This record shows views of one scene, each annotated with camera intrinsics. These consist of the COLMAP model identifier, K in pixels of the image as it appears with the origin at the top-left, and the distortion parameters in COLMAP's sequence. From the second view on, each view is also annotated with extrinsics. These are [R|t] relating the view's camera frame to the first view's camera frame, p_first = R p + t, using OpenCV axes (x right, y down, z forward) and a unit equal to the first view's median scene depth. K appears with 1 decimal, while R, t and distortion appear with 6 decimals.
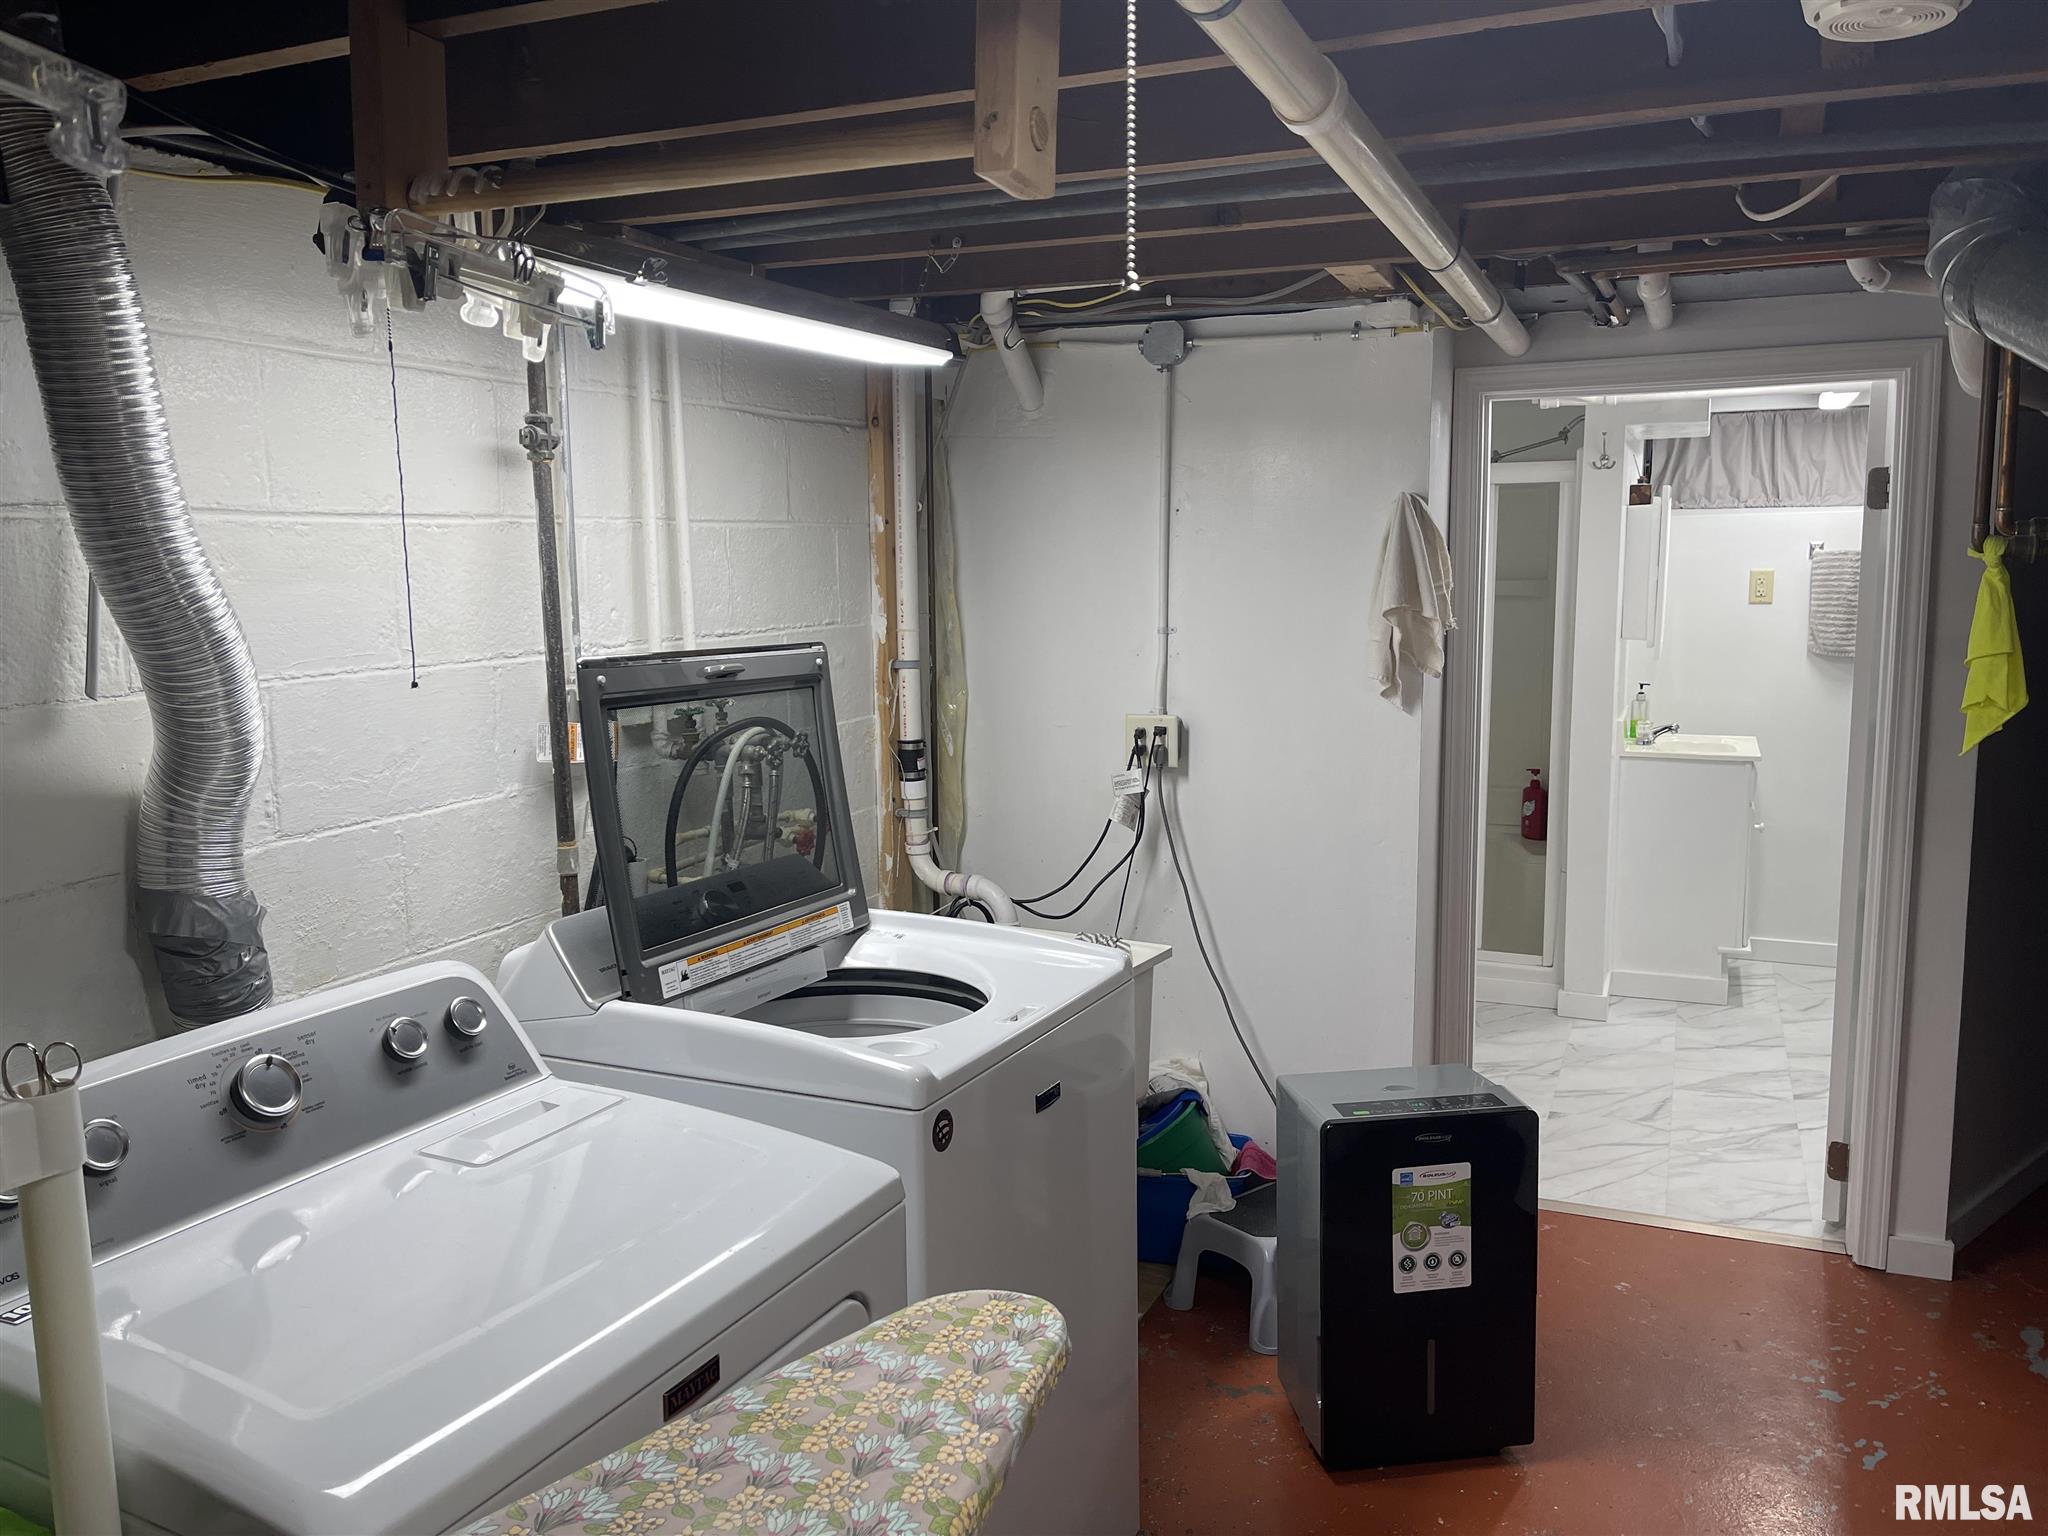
lens RADIAL K [[1561.1, 0, 1013.9], [0, 1561.1, 770.6], [0, 0, 1]] dist [0.070592, -0.088971]
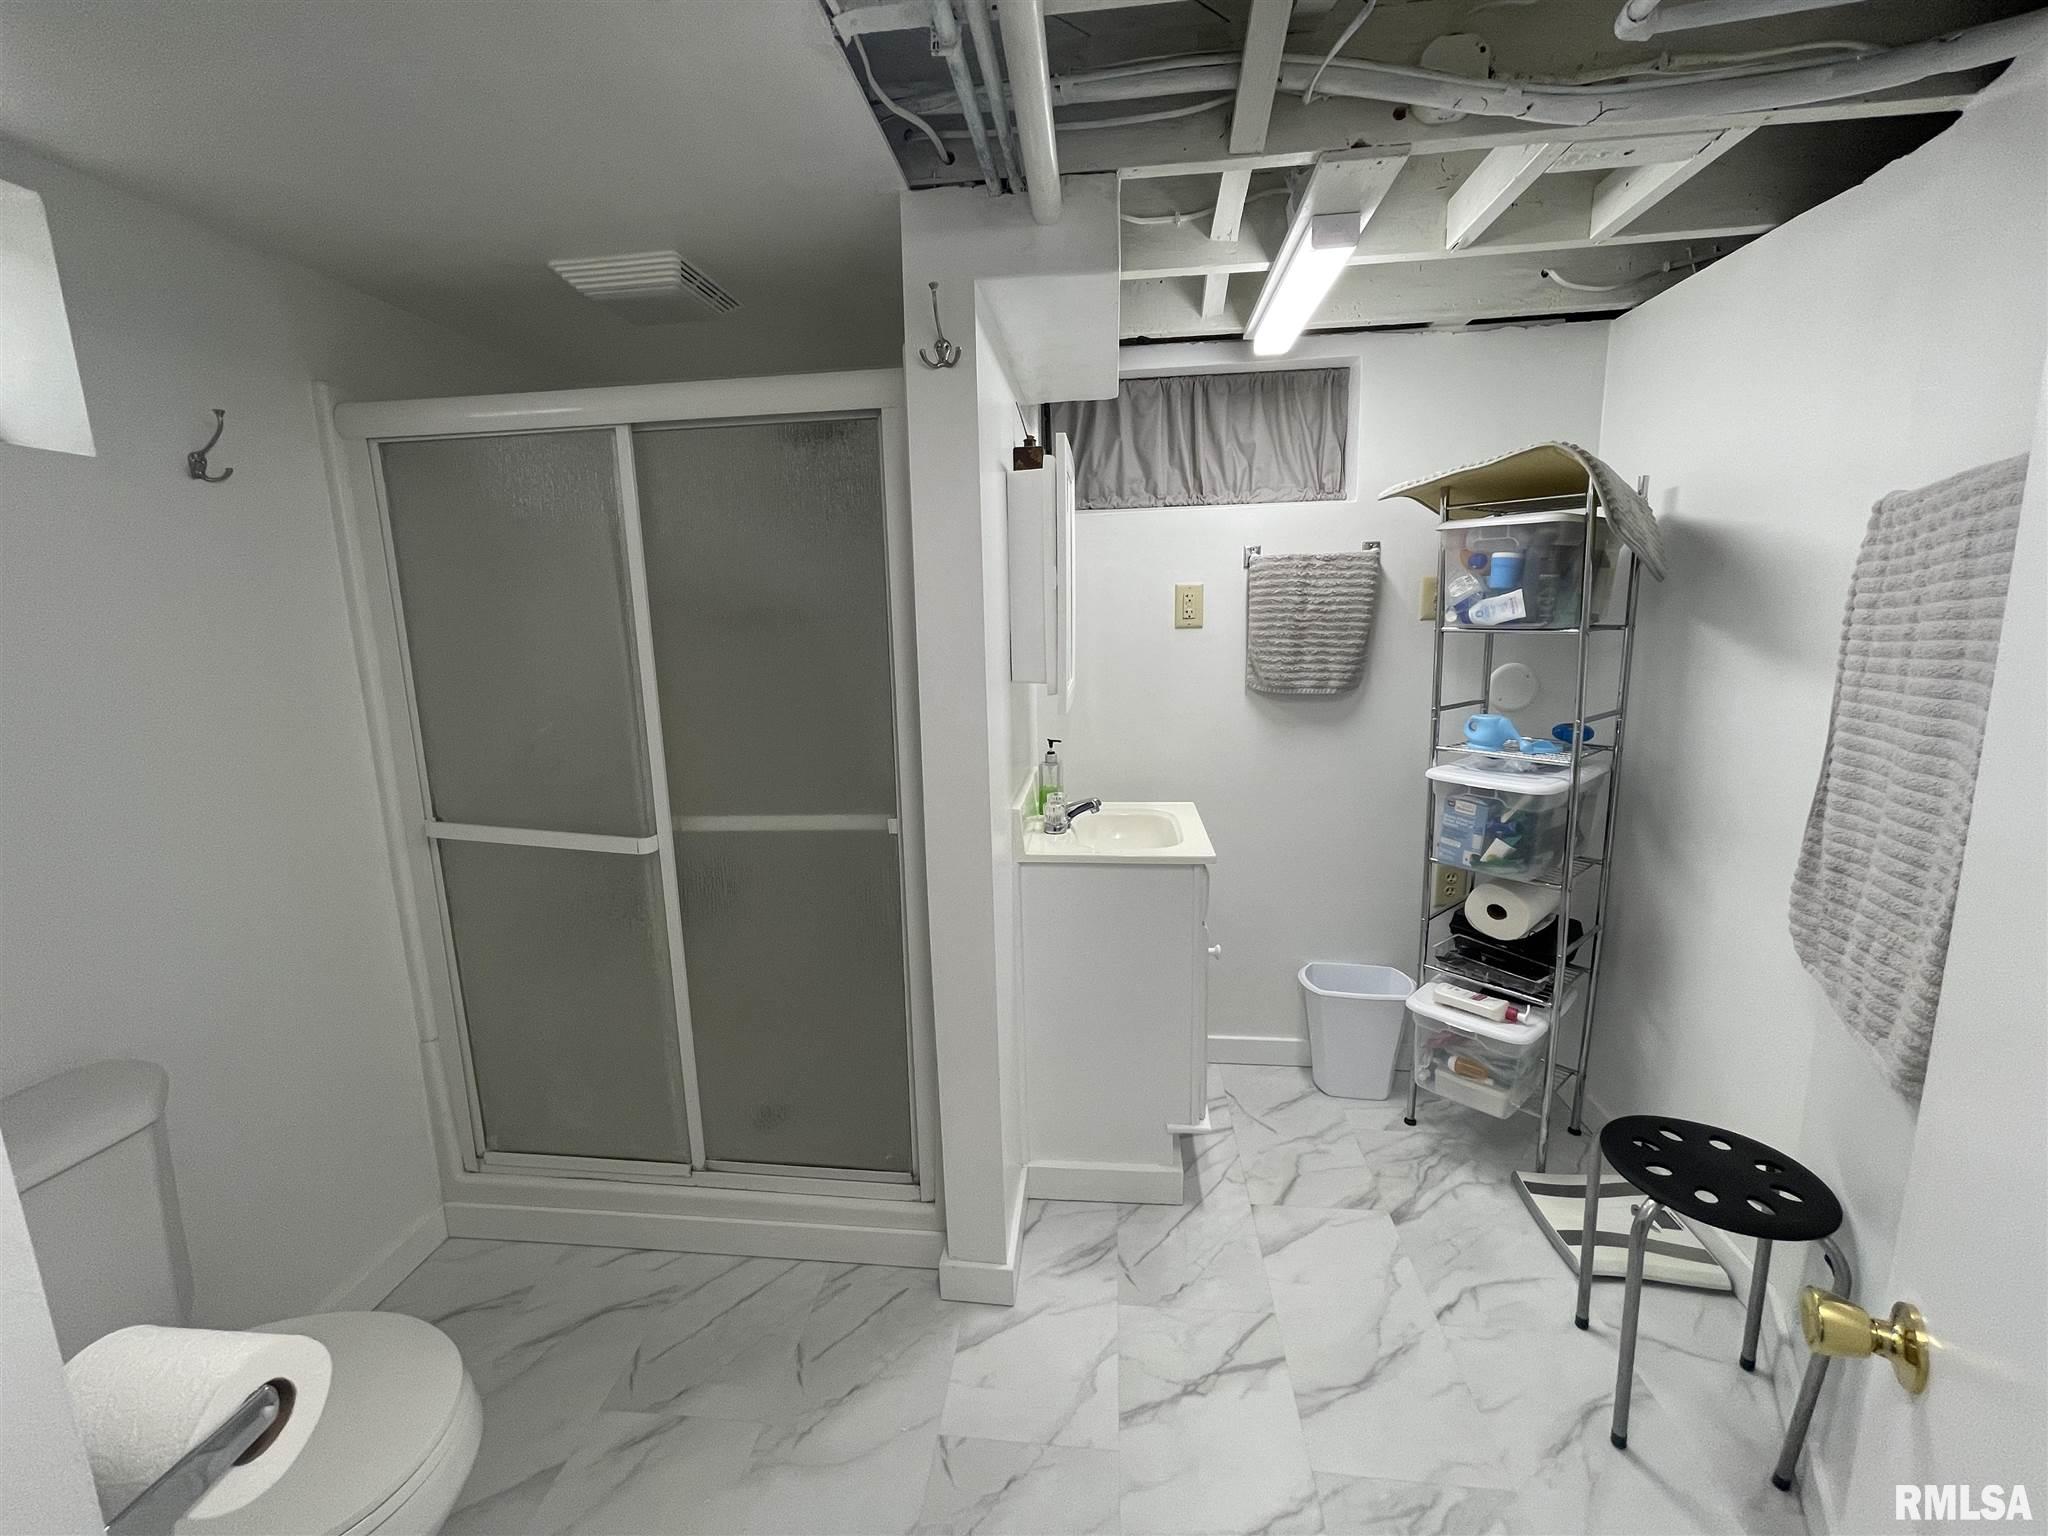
lens RADIAL K [[832.1, 0, 1011.2], [0, 832.1, 759.6], [0, 0, 1]] dist [-0.000760, 0.000302]
pose [[0.958720, -0.059744, 0.278006, 0.282238], [0.052396, 0.998054, 0.033794, -0.061663], [-0.279484, -0.017832, 0.959985, 0.655997]]
